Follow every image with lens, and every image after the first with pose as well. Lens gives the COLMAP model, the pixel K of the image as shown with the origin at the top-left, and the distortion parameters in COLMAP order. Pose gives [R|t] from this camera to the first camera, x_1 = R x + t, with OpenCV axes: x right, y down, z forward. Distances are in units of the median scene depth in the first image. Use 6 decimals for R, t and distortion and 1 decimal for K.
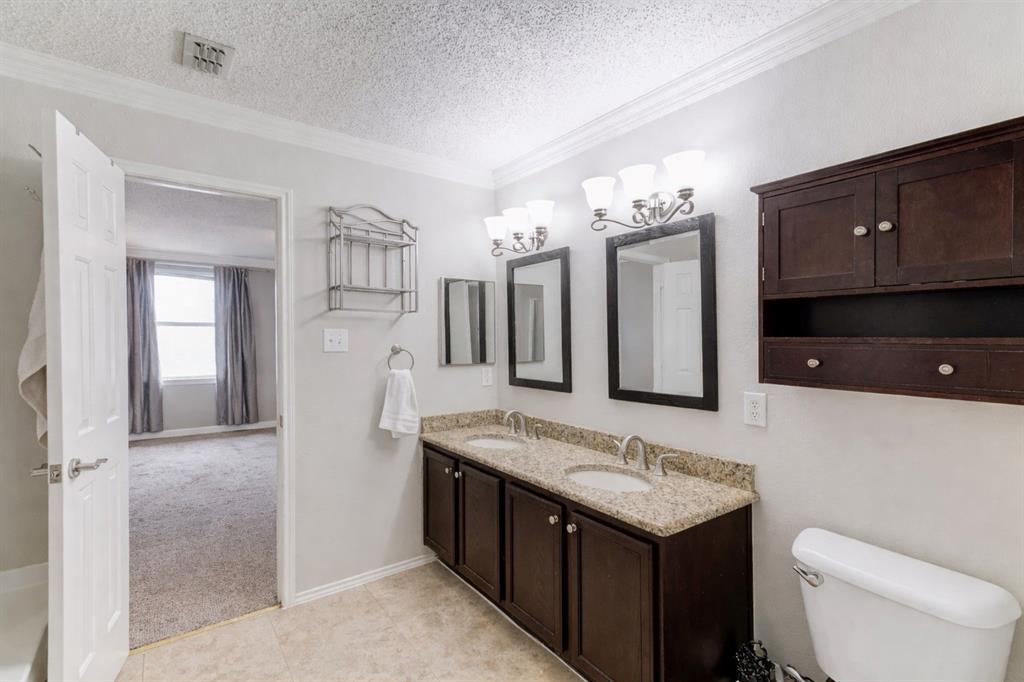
lens RADIAL K [[467.4, 0, 508.1], [0, 467.4, 336.4], [0, 0, 1]] dist [0.001751, -0.000216]
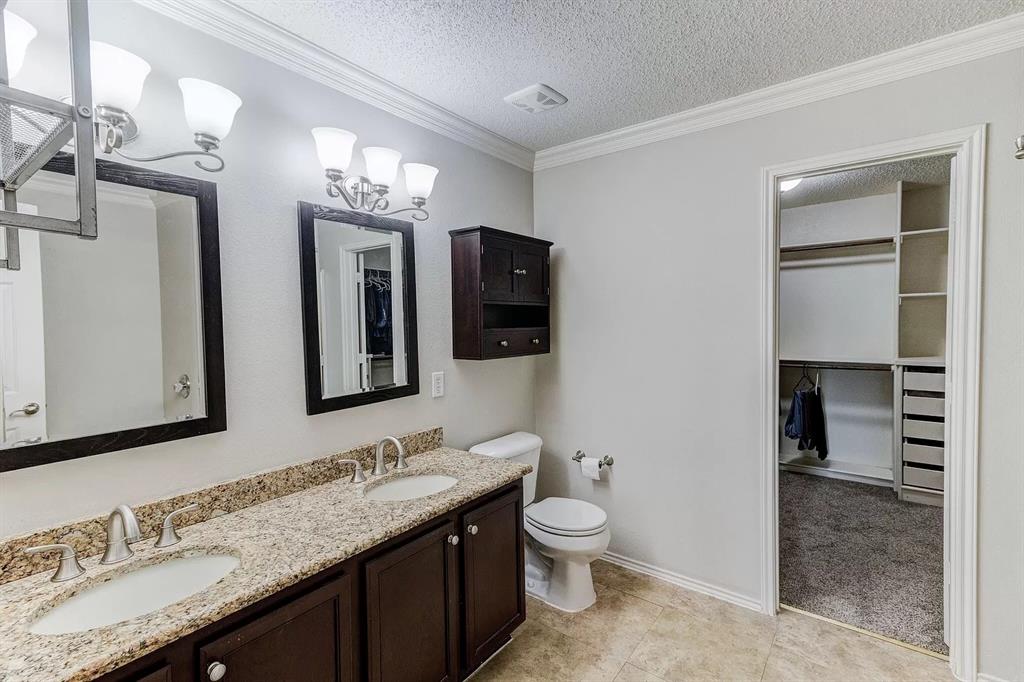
lens RADIAL K [[467.4, 0, 508.1], [0, 467.4, 336.4], [0, 0, 1]] dist [0.001751, -0.000216]
pose [[-0.292029, -0.005625, 0.956393, -0.643875], [0.035355, 0.999236, 0.016673, 0.006003], [-0.955756, 0.038682, -0.291607, 0.975760]]
